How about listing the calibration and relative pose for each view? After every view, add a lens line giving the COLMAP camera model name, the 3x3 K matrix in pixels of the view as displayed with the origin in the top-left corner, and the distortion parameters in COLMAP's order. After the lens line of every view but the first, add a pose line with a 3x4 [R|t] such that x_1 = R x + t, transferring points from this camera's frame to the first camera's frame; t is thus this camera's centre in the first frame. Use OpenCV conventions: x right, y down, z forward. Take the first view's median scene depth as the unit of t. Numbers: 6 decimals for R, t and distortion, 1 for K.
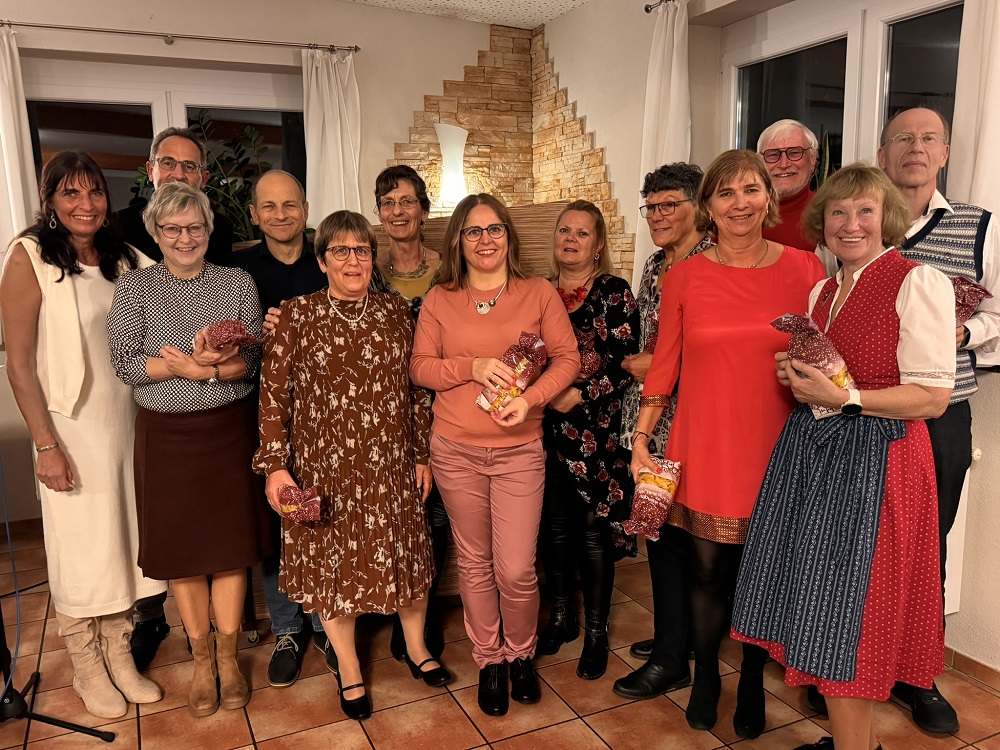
lens RADIAL K [[833.9, 0, 494.0], [0, 833.9, 384.8], [0, 0, 1]] dist [0.041337, -0.096305]
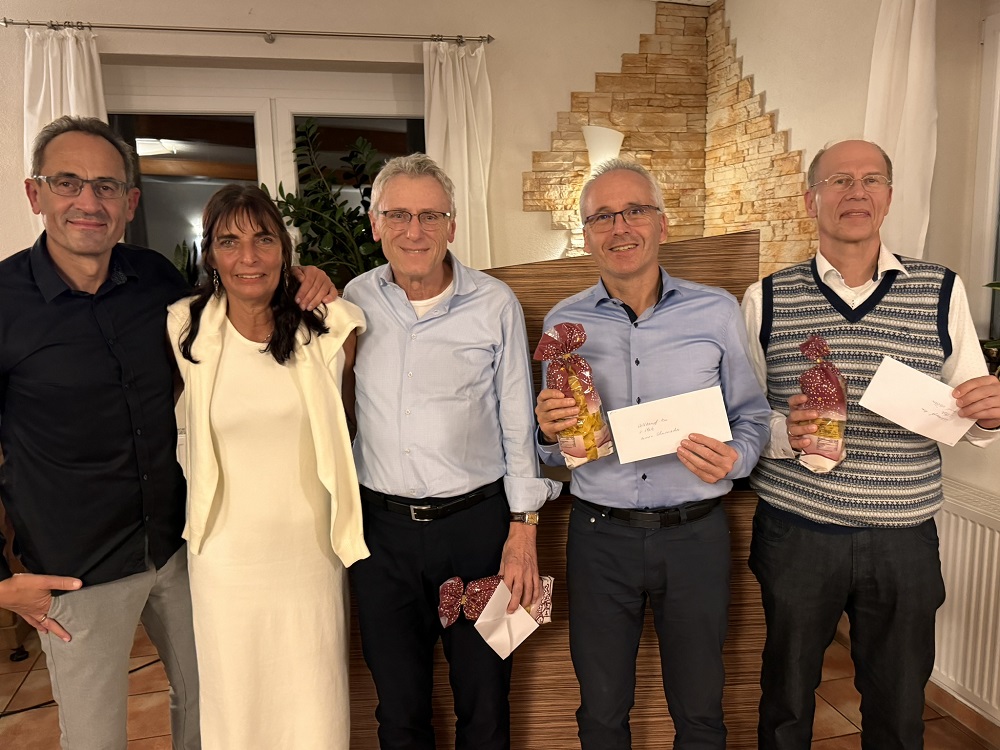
lens RADIAL K [[833.9, 0, 483.1], [0, 833.9, 382.2], [0, 0, 1]] dist [0.041337, -0.096305]
pose [[0.978447, 0.029297, -0.204409, 0.008314], [-0.030750, 0.999519, -0.003935, -0.055105], [0.204195, 0.010136, 0.978878, 0.180269]]
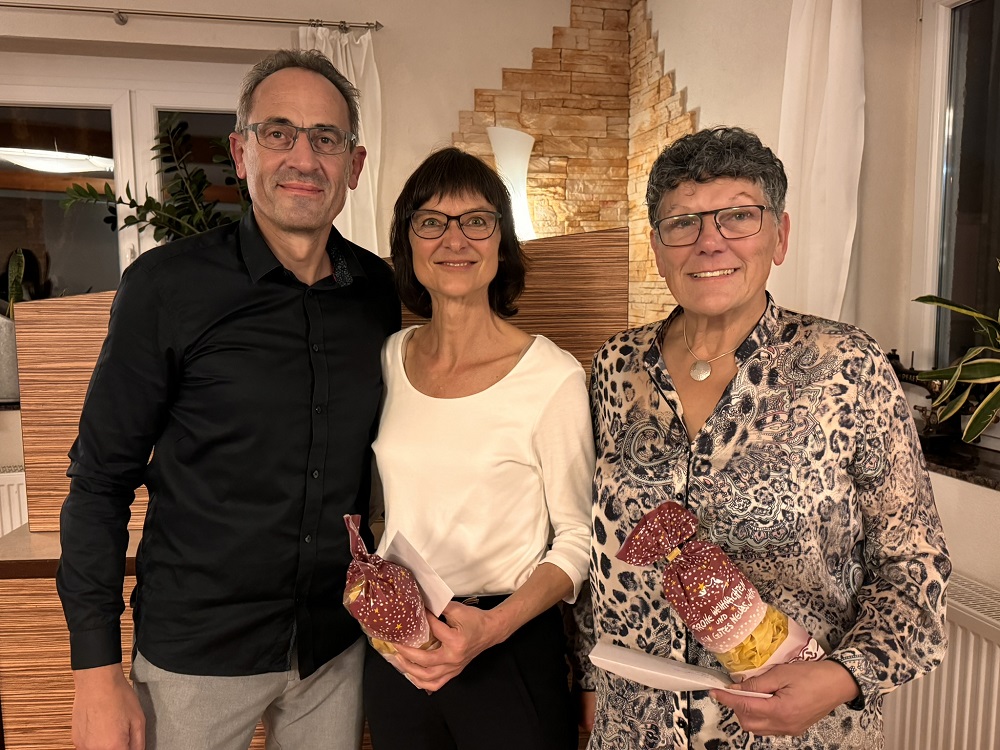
lens RADIAL K [[833.9, 0, 467.5], [0, 833.9, 396.7], [0, 0, 1]] dist [0.041337, -0.096305]
pose [[0.980695, 0.034763, -0.192431, 0.060609], [-0.039532, 0.998998, -0.020998, -0.061206], [0.191508, 0.028200, 0.981086, 0.286719]]
